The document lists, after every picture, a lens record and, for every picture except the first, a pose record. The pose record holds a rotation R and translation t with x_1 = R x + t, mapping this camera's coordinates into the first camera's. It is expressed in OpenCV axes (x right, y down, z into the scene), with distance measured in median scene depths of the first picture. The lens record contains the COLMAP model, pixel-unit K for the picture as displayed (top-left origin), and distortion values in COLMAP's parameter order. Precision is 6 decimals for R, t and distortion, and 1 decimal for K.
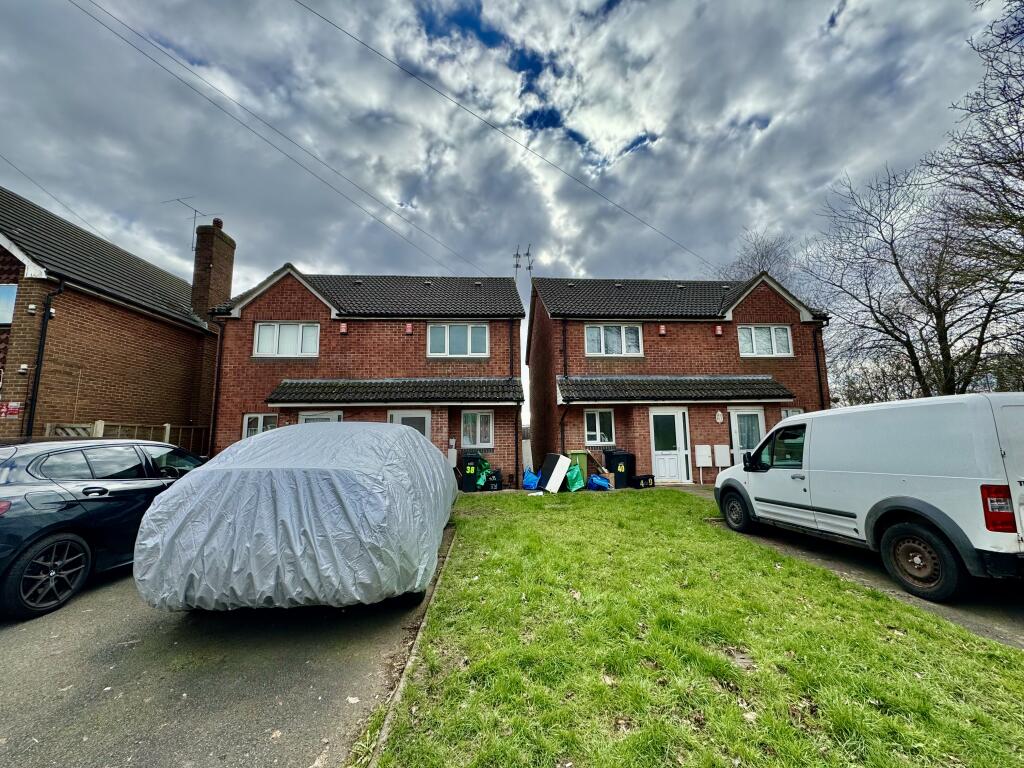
lens RADIAL K [[411.9, 0, 517.0], [0, 411.9, 381.1], [0, 0, 1]] dist [-0.002175, 0.000137]
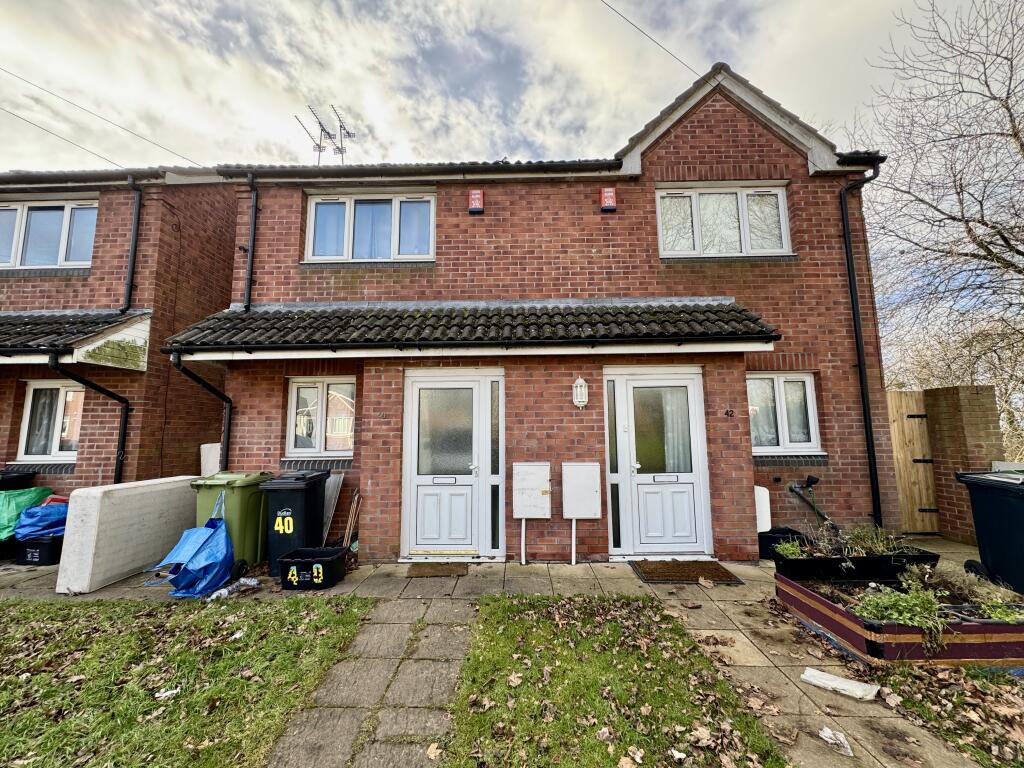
lens RADIAL K [[411.9, 0, 515.0], [0, 411.9, 376.5], [0, 0, 1]] dist [-0.002175, 0.000137]
pose [[0.995296, -0.008285, -0.096526, 0.458185], [0.009798, 0.999836, 0.015213, 0.063881], [0.096384, -0.016088, 0.995214, 0.582880]]
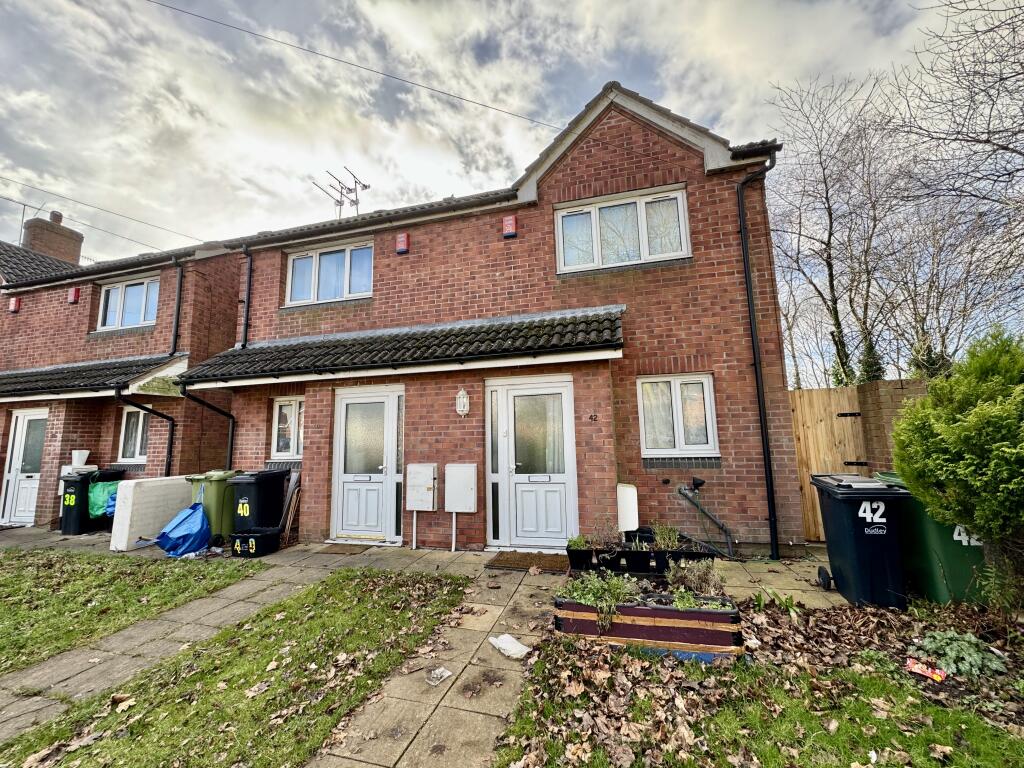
lens RADIAL K [[411.9, 0, 514.8], [0, 411.9, 376.9], [0, 0, 1]] dist [-0.002175, 0.000137]
pose [[0.941947, -0.057321, -0.330831, 0.687827], [0.058066, 0.998283, -0.007639, 0.064314], [0.330701, -0.012014, 0.943659, 0.572225]]
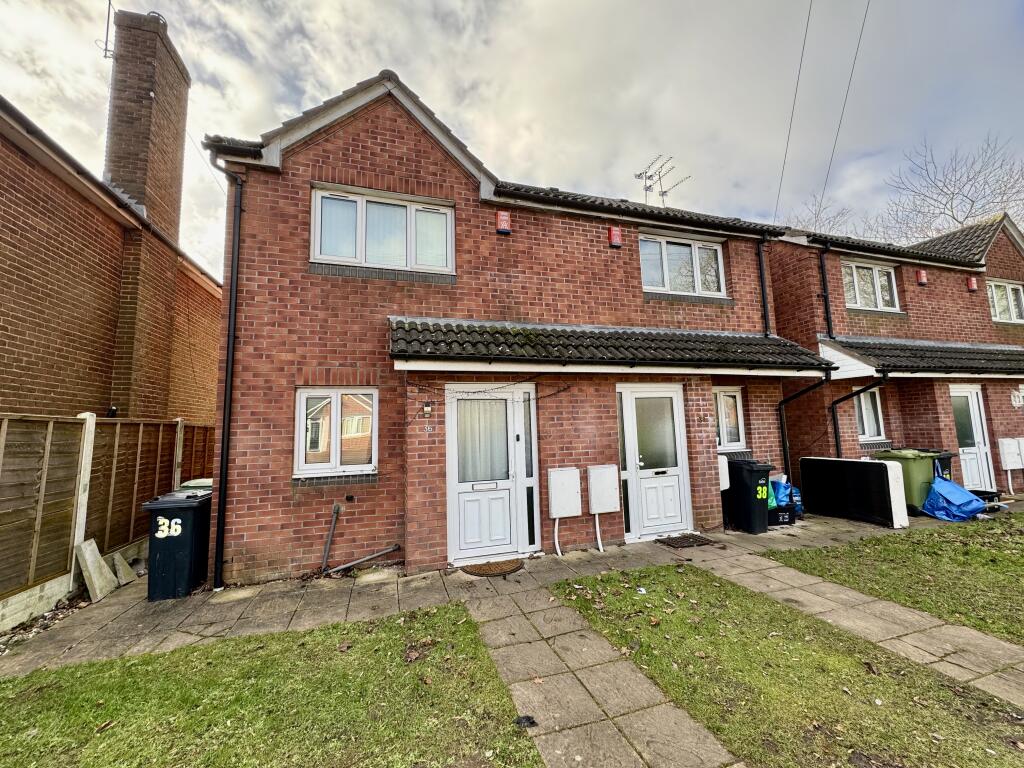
lens RADIAL K [[411.9, 0, 515.2], [0, 411.9, 388.7], [0, 0, 1]] dist [-0.002175, 0.000137]
pose [[0.973734, 0.006378, 0.227598, -0.508825], [-0.010870, 0.999770, 0.018488, 0.064687], [-0.227428, -0.020477, 0.973580, 0.492431]]
